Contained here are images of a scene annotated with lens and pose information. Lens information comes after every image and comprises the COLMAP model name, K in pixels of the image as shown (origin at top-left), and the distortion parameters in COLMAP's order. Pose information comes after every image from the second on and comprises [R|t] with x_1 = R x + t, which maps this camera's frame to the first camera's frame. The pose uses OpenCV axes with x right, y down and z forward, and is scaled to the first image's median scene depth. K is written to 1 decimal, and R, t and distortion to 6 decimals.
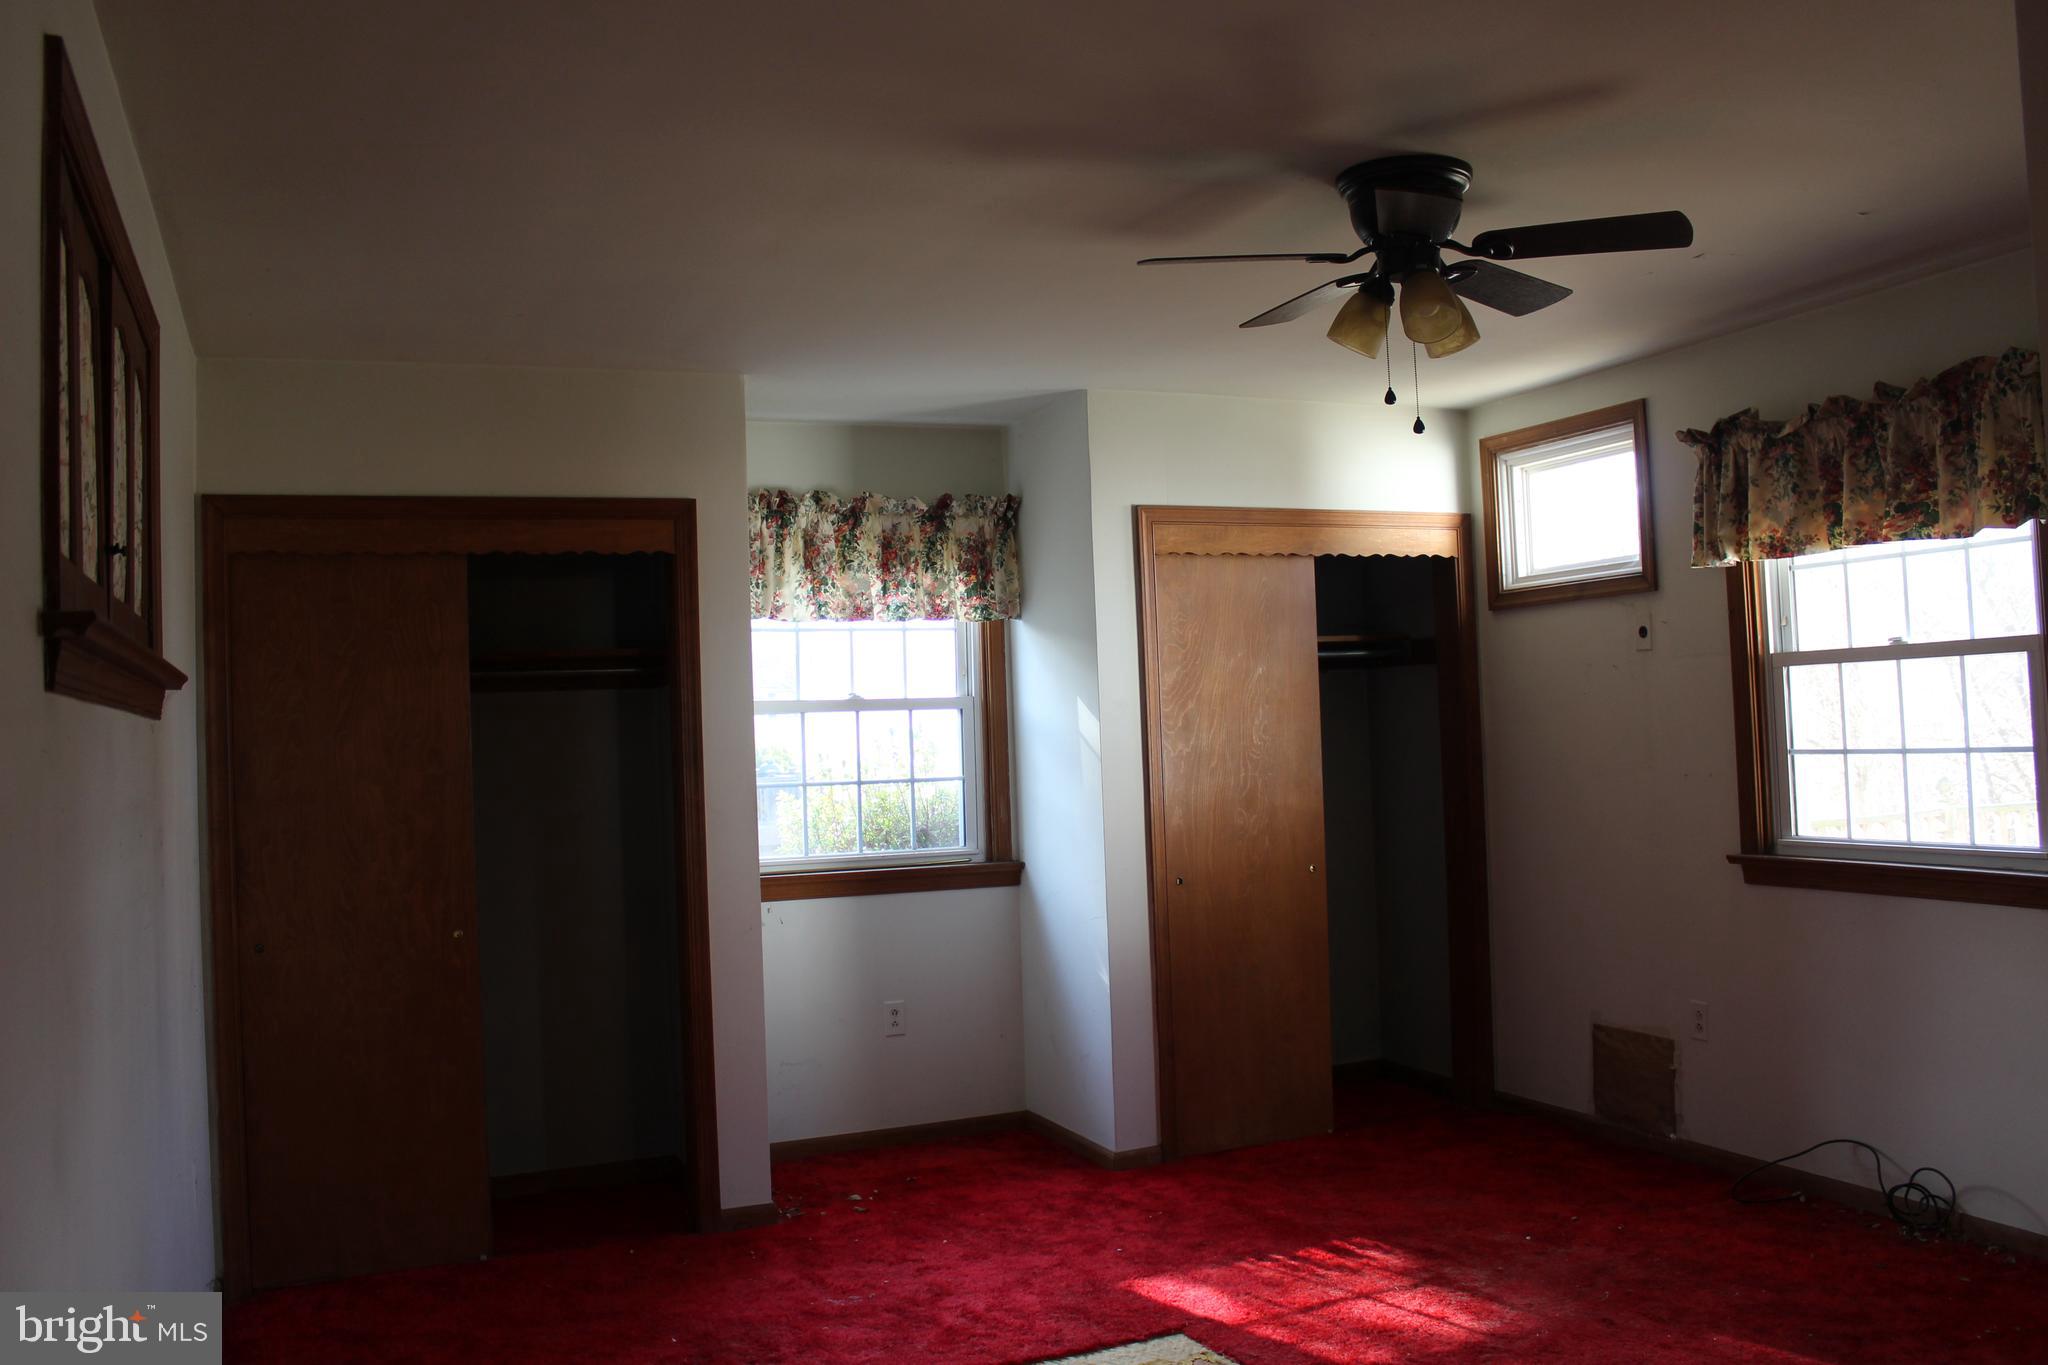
lens RADIAL K [[1716.2, 0, 1021.8], [0, 1716.2, 678.6], [0, 0, 1]] dist [-0.158495, 0.139229]
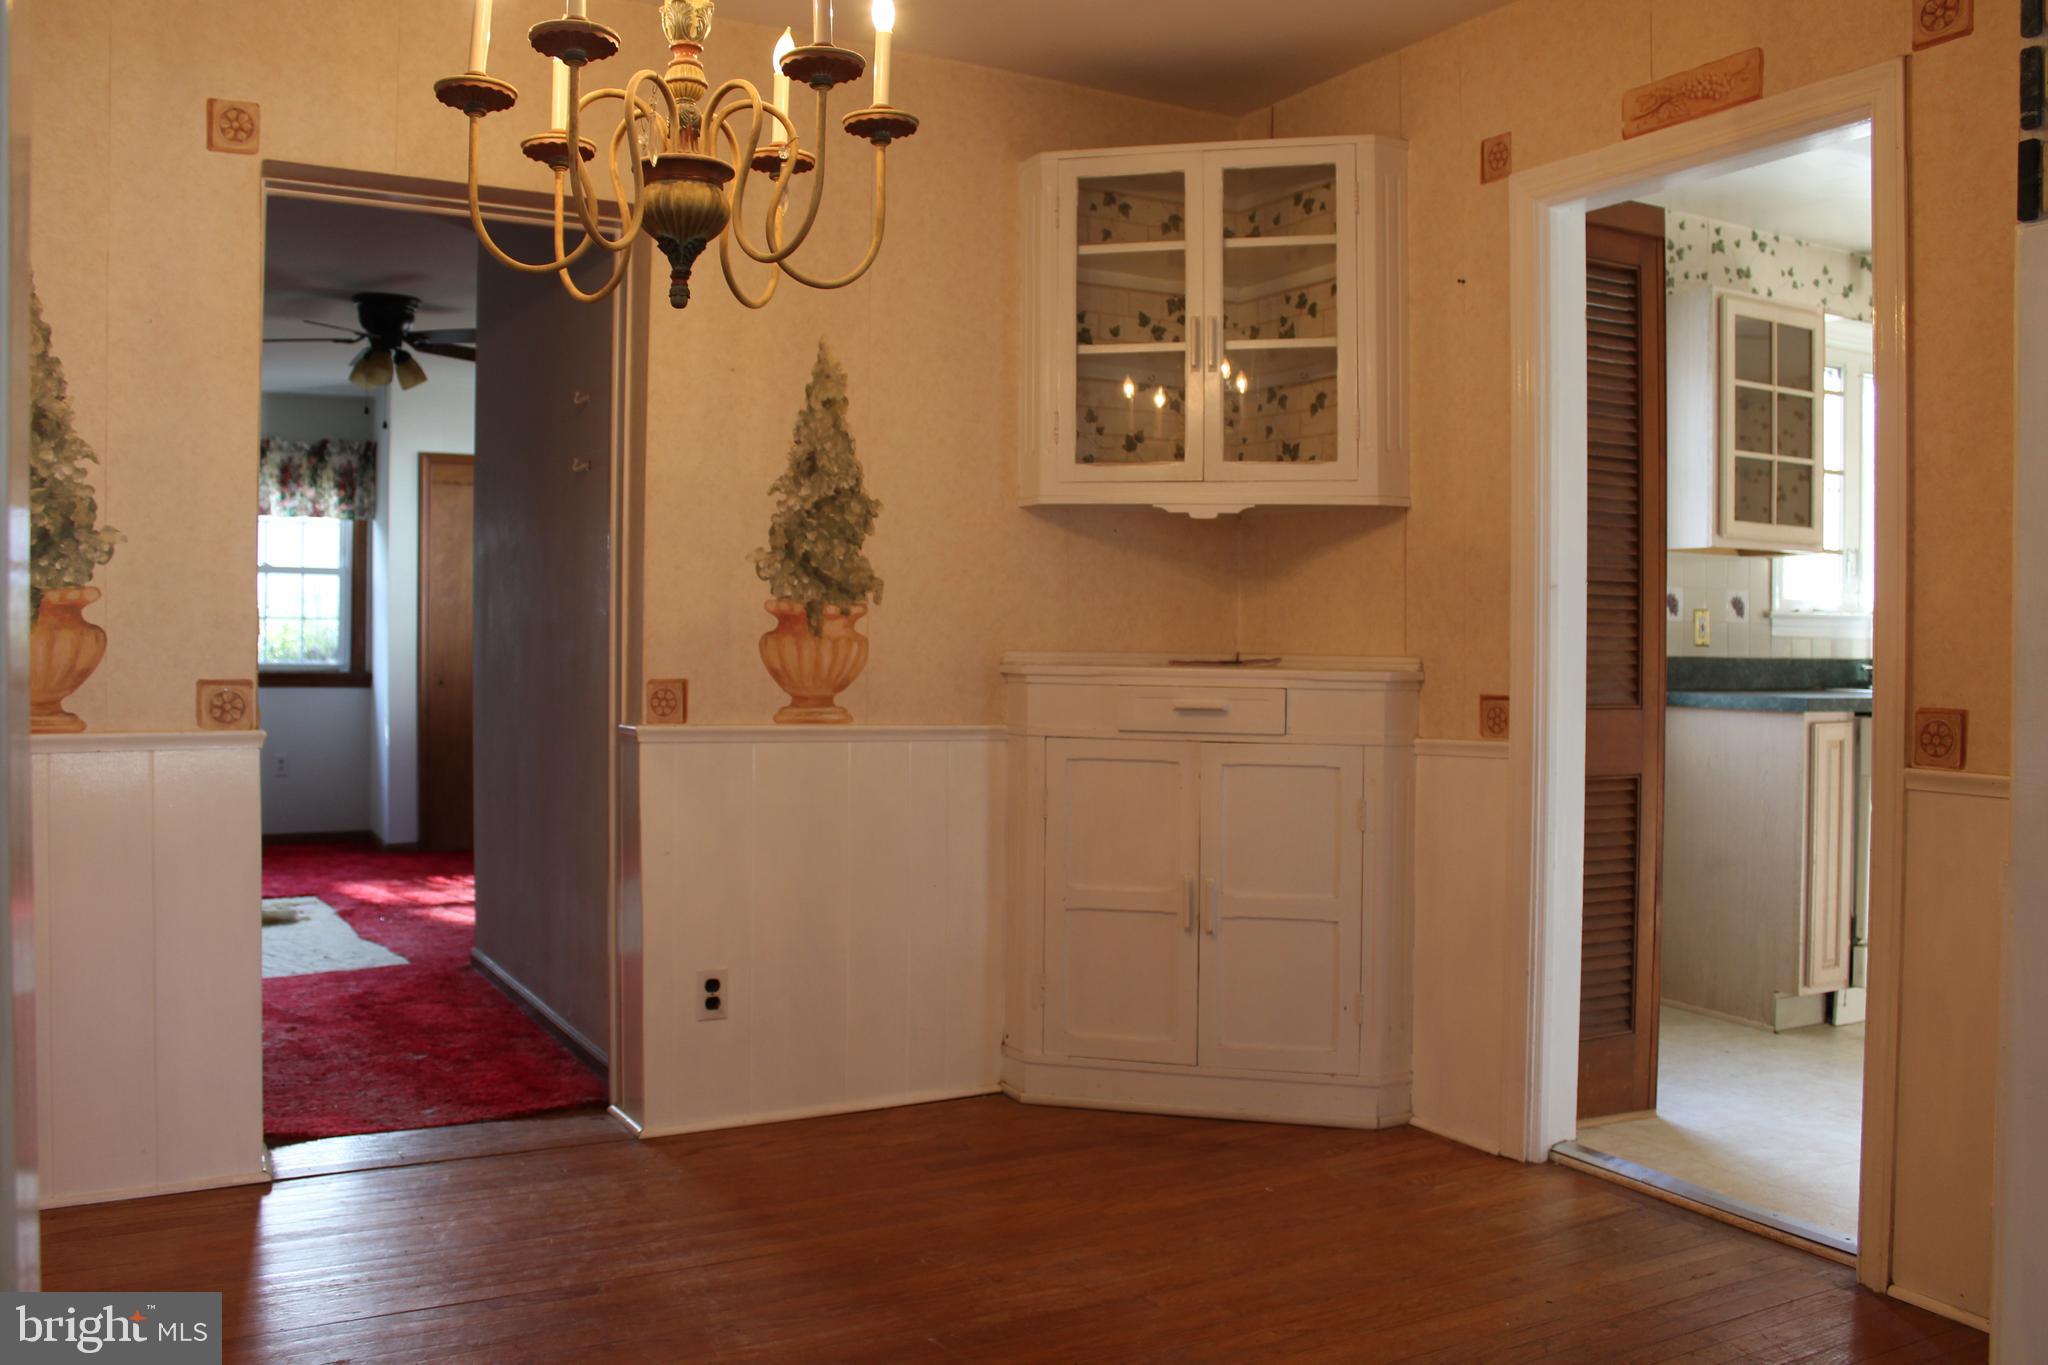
lens RADIAL K [[1716.2, 0, 1033.3], [0, 1716.2, 677.5], [0, 0, 1]] dist [-0.158495, 0.139229]
pose [[0.991287, 0.041354, 0.125056, 0.425104], [-0.046200, 0.998280, 0.036104, 0.027519], [-0.123348, -0.041567, 0.991493, -0.639836]]
